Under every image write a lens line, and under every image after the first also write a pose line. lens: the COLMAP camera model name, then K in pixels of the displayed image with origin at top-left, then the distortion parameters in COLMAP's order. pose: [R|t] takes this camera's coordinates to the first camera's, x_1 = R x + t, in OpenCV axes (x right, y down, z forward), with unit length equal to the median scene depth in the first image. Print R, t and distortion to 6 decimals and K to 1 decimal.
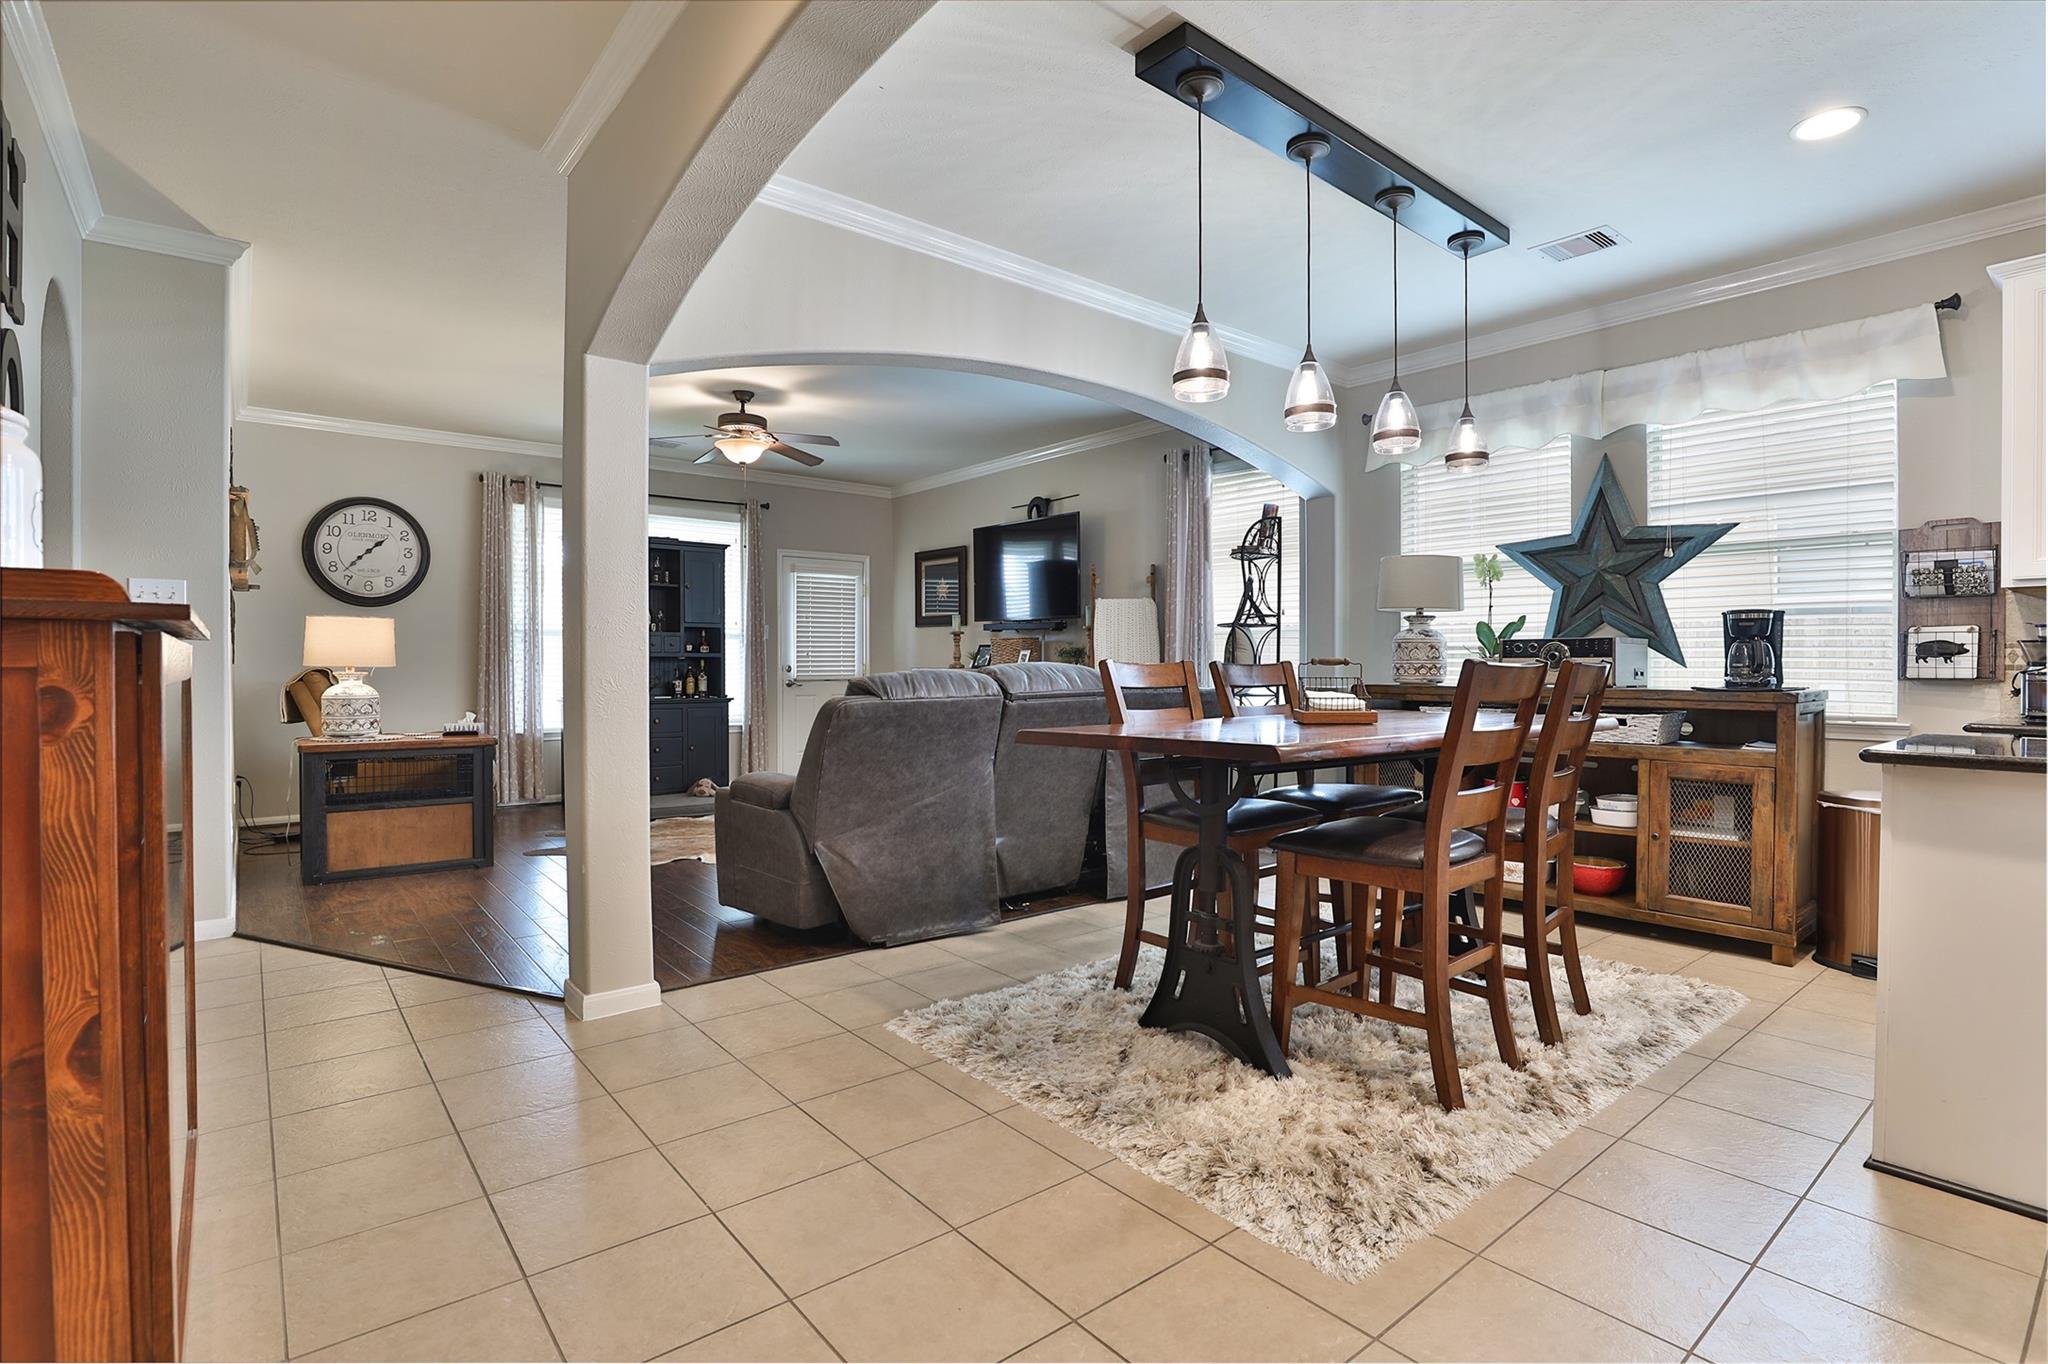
lens RADIAL K [[988.9, 0, 1029.3], [0, 988.9, 677.4], [0, 0, 1]] dist [-0.042512, 0.011087]
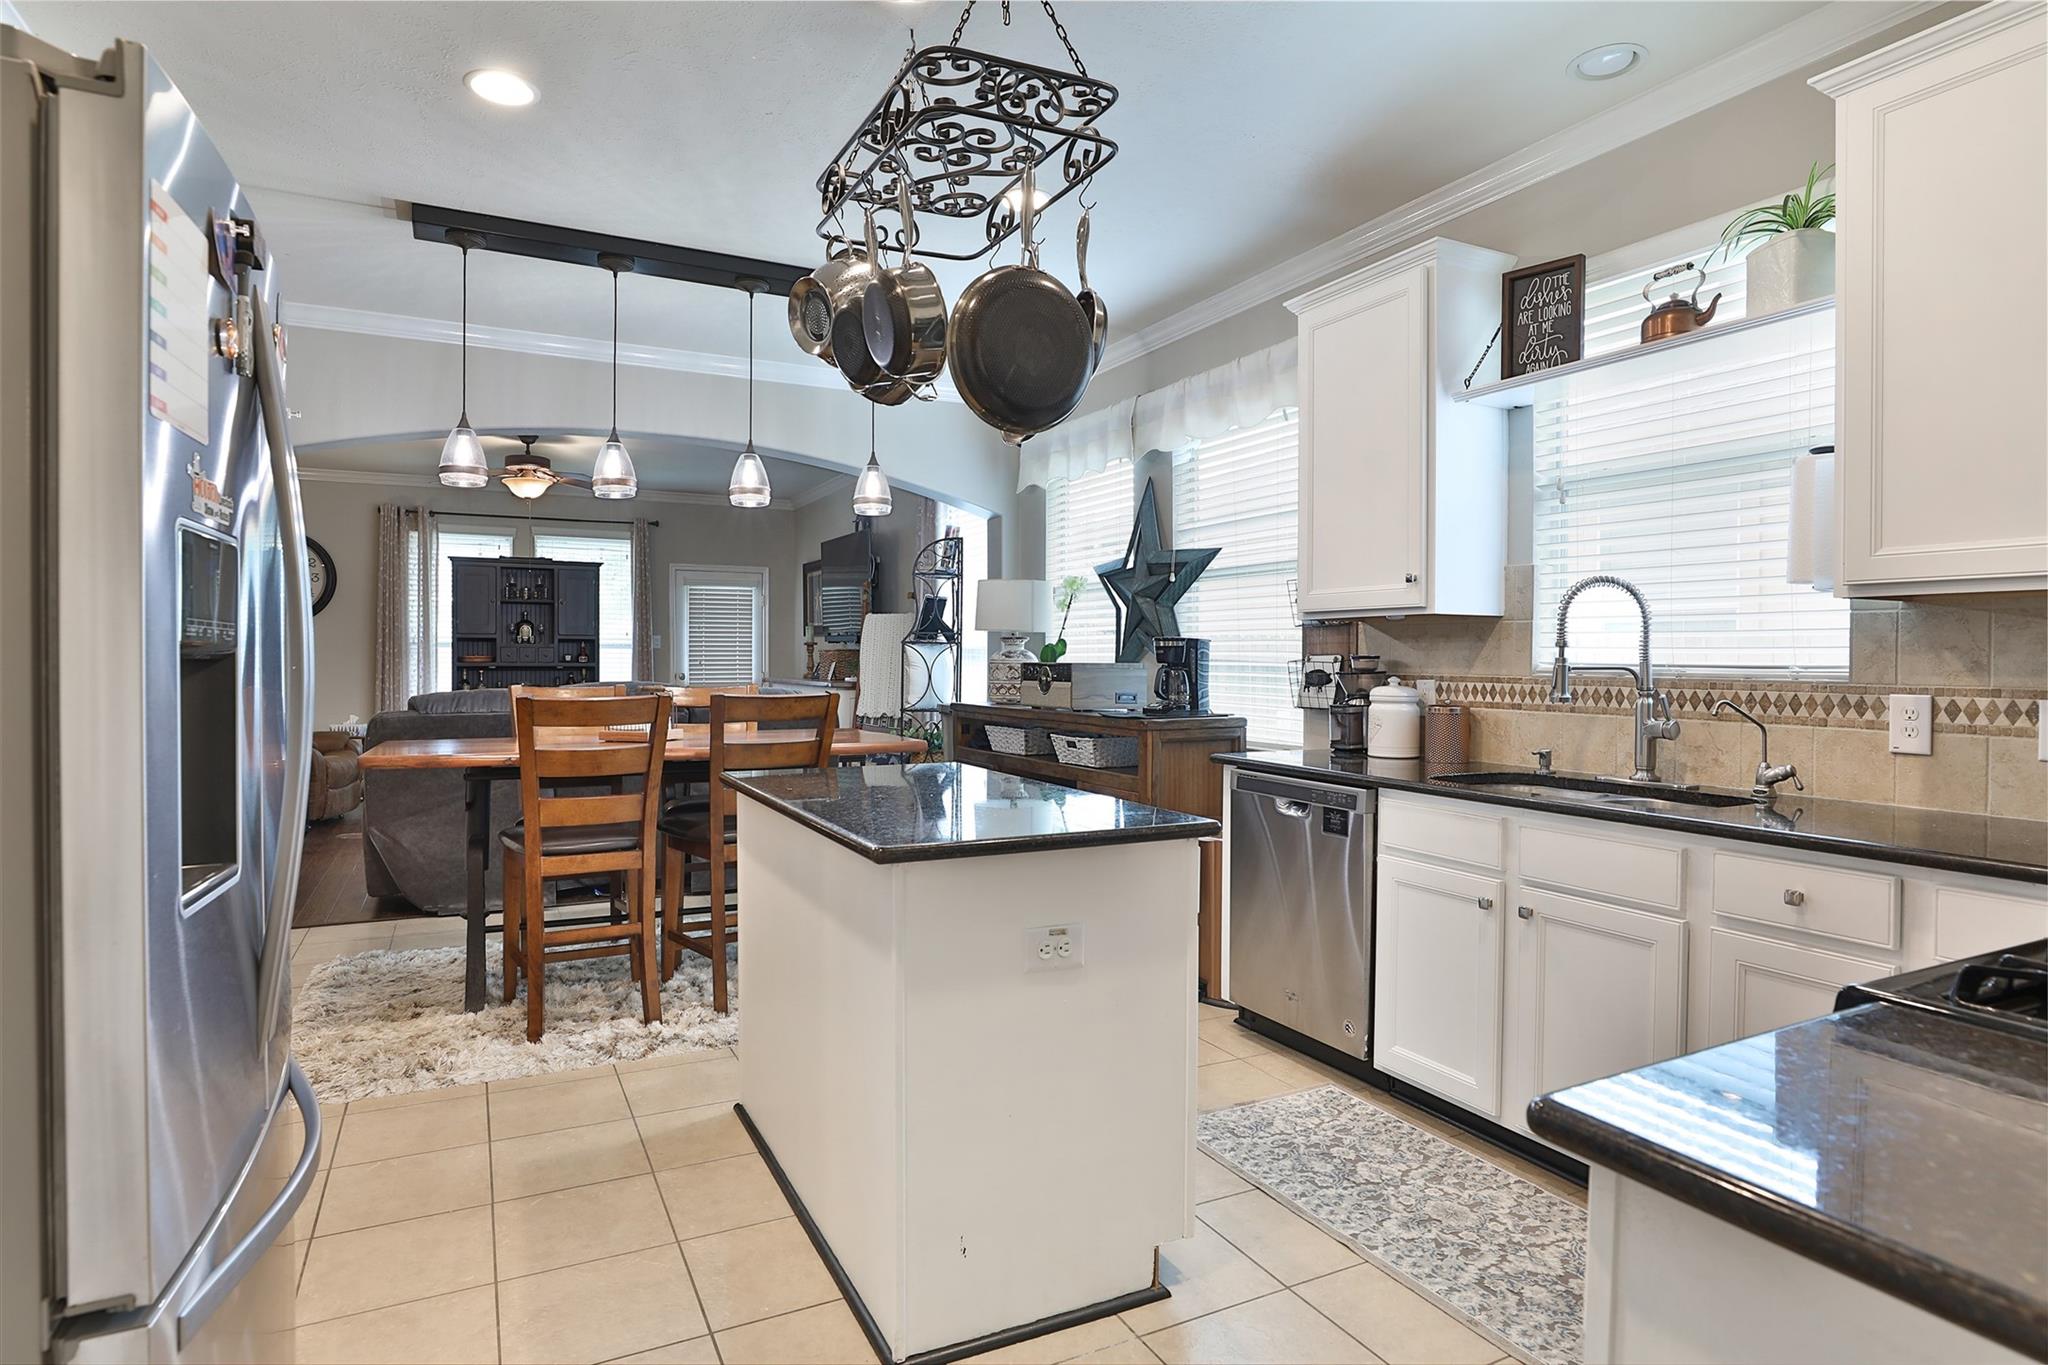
lens RADIAL K [[1103.7, 0, 1032.7], [0, 1103.7, 685.1], [0, 0, 1]] dist [-0.038577, 0.000561]
pose [[0.978254, 0.007984, -0.207255, 0.654324], [-0.006216, 0.999939, 0.009179, -0.022891], [0.207316, -0.007691, 0.978244, -0.129487]]
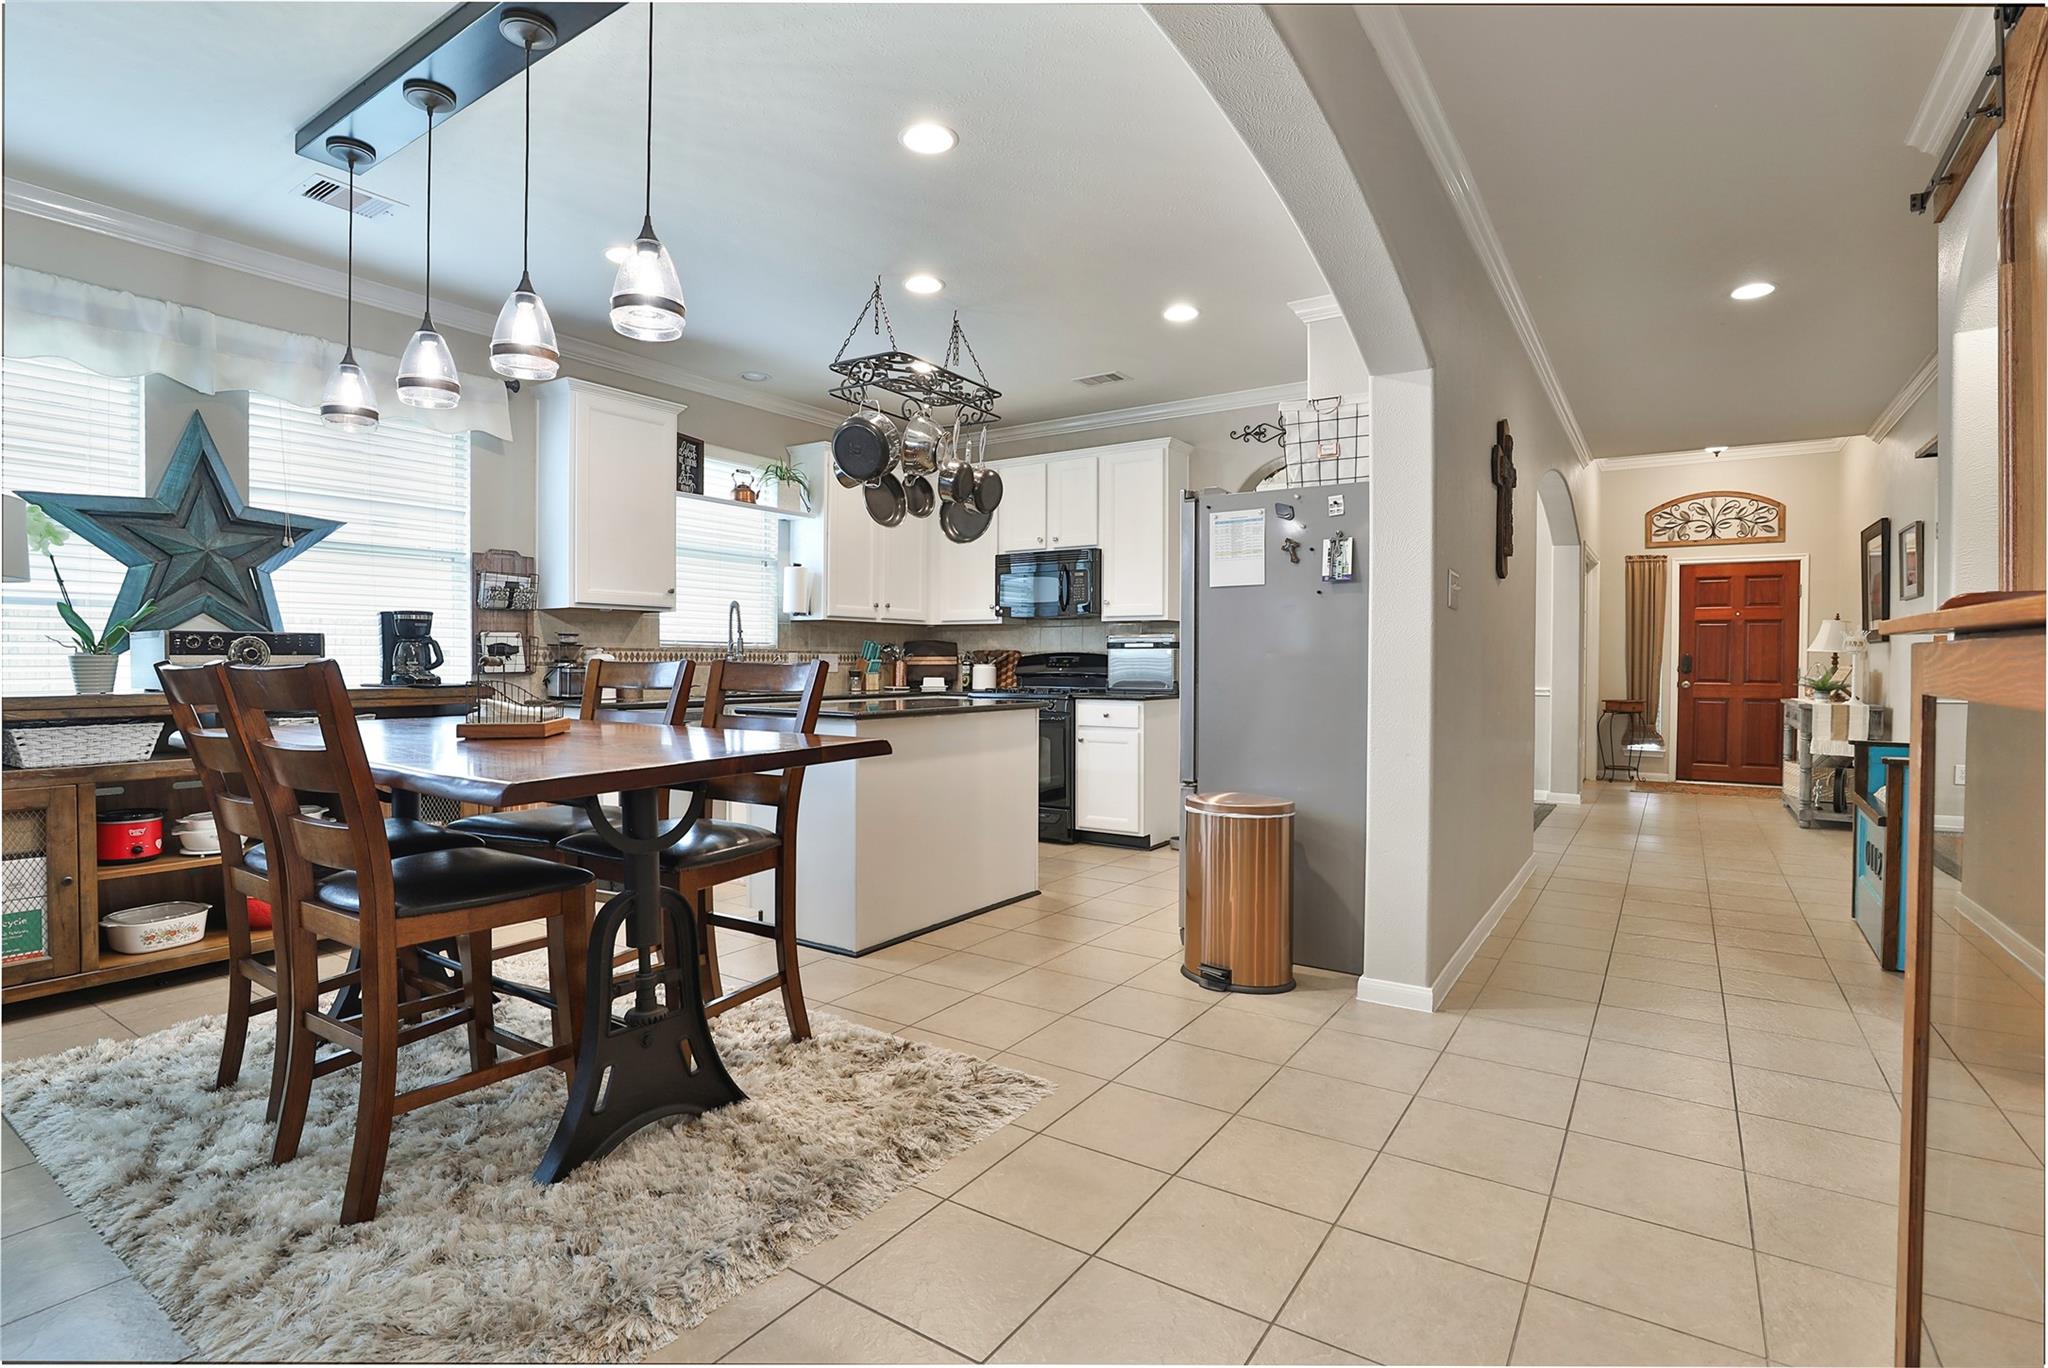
lens RADIAL K [[988.9, 0, 1026.7], [0, 988.9, 676.3], [0, 0, 1]] dist [-0.042512, 0.011087]
pose [[-0.292583, -0.018392, 0.956063, -0.376148], [0.010525, 0.999693, 0.022452, -0.011766], [-0.956182, 0.016632, -0.292300, 0.518077]]
